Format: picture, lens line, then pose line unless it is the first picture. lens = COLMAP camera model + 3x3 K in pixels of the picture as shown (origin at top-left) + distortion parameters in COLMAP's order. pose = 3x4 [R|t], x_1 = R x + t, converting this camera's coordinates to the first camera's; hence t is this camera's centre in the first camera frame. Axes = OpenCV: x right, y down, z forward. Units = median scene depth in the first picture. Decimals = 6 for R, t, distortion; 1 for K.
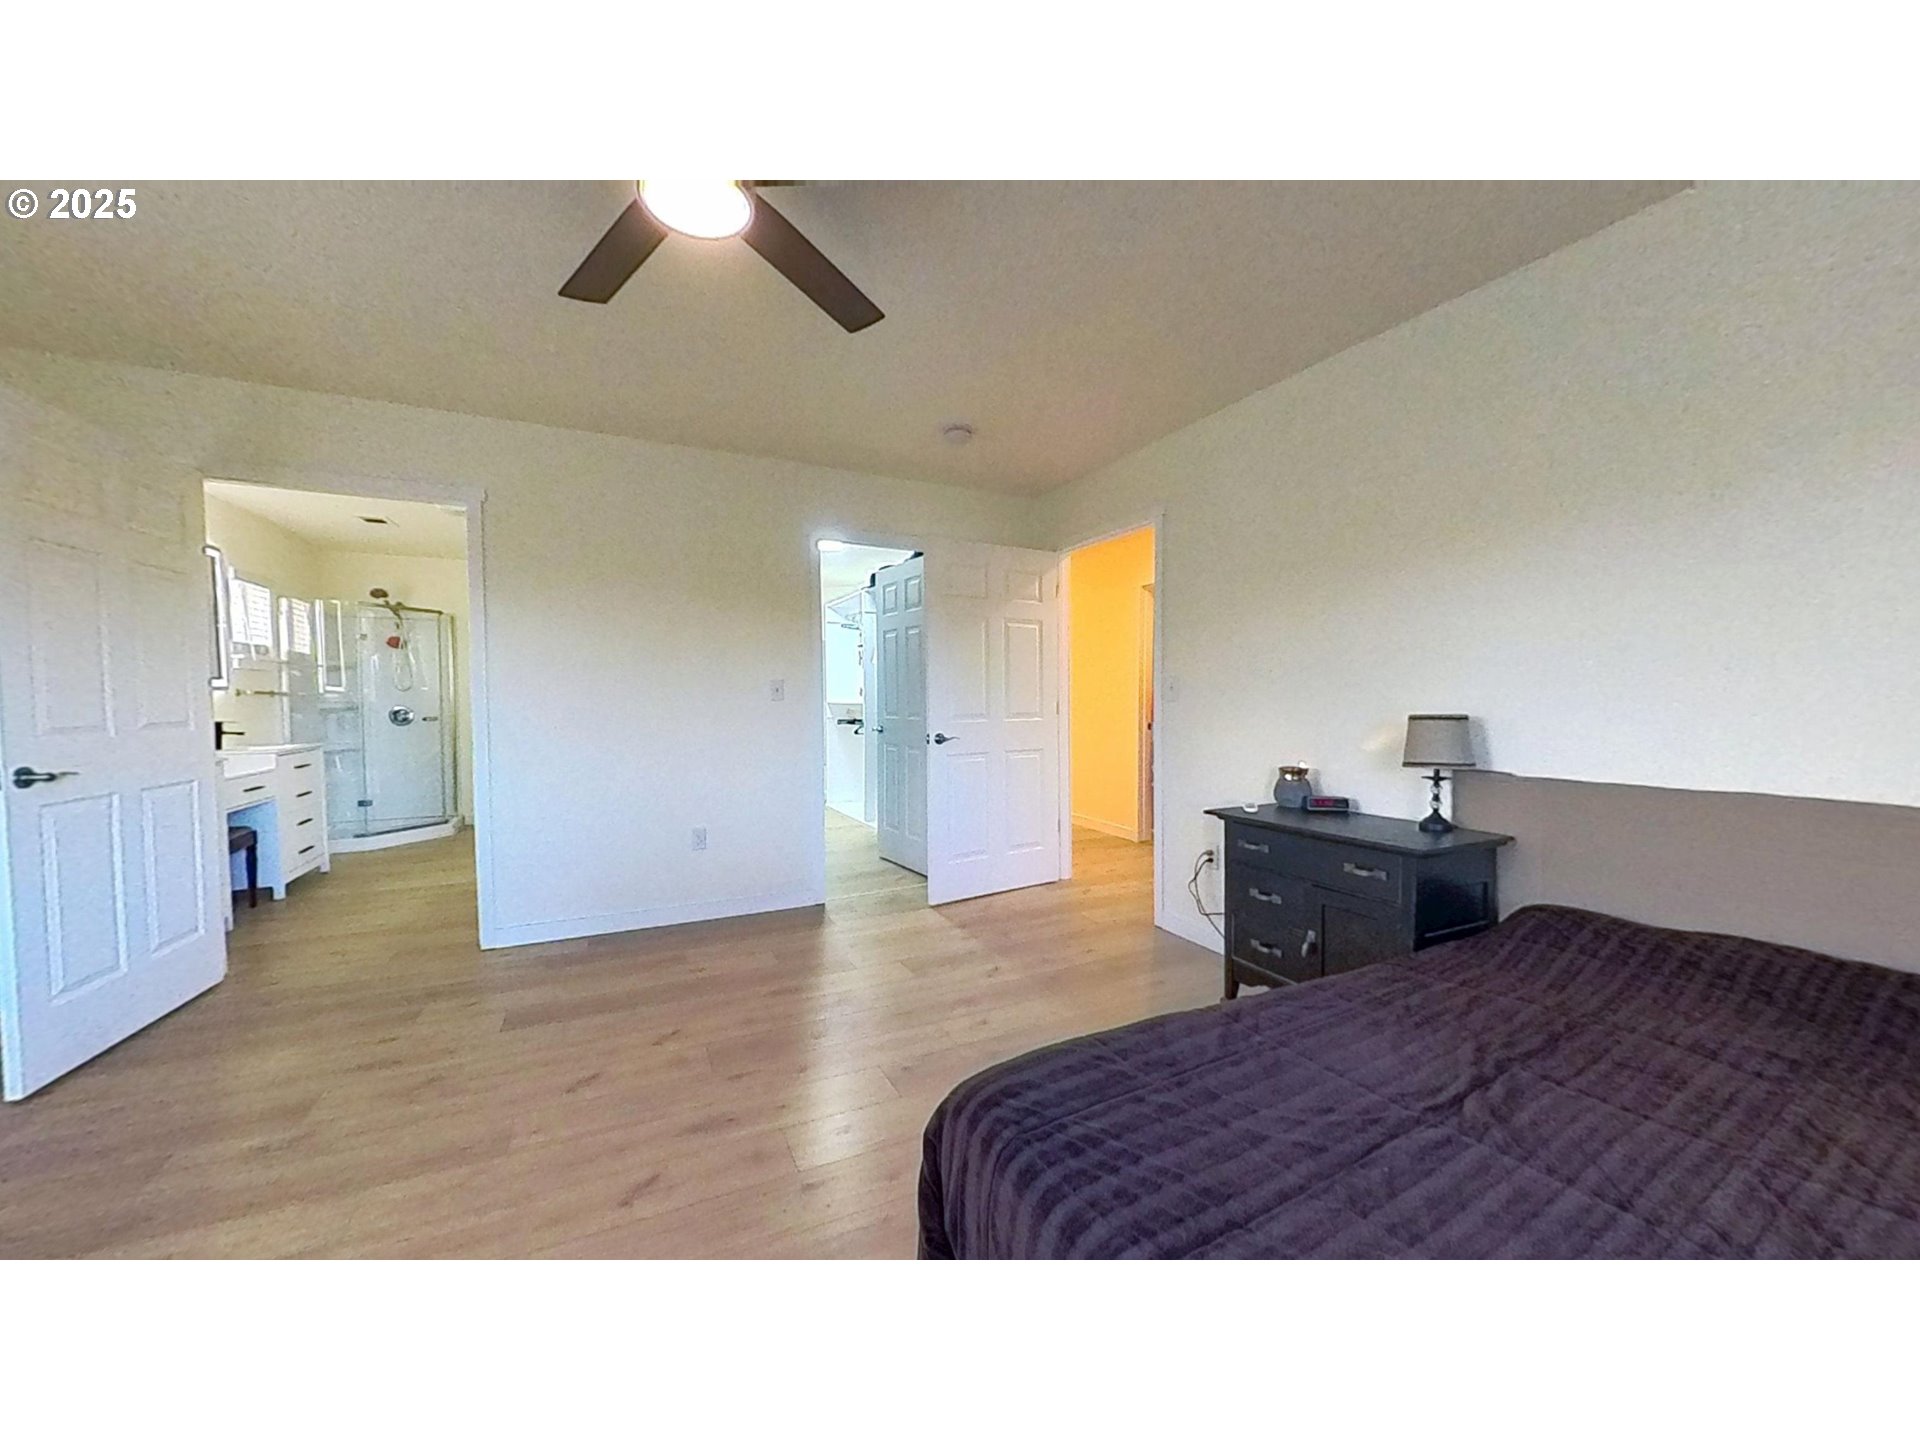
lens RADIAL K [[700.8, 0, 961.3], [0, 700.8, 720.5], [0, 0, 1]] dist [-0.002218, -0.000086]
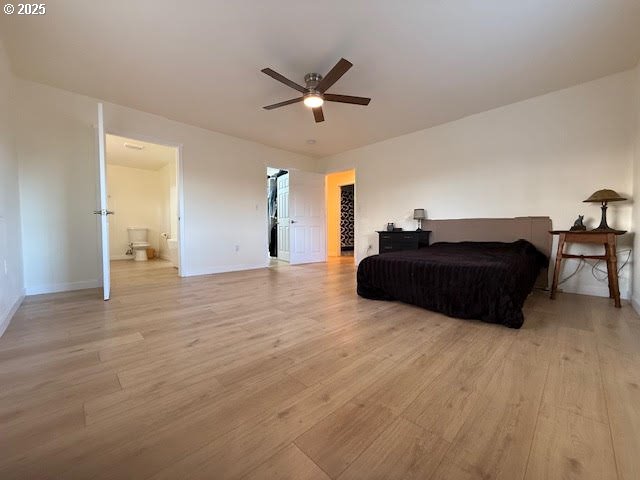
lens RADIAL K [[256.1, 0, 319.3], [0, 256.1, 240.1], [0, 0, 1]] dist [-0.001592, -0.000126]
pose [[0.950010, -0.009911, 0.312062, -0.568035], [0.009656, 0.999951, 0.002362, 0.192882], [-0.312070, 0.000770, 0.950059, -0.530010]]
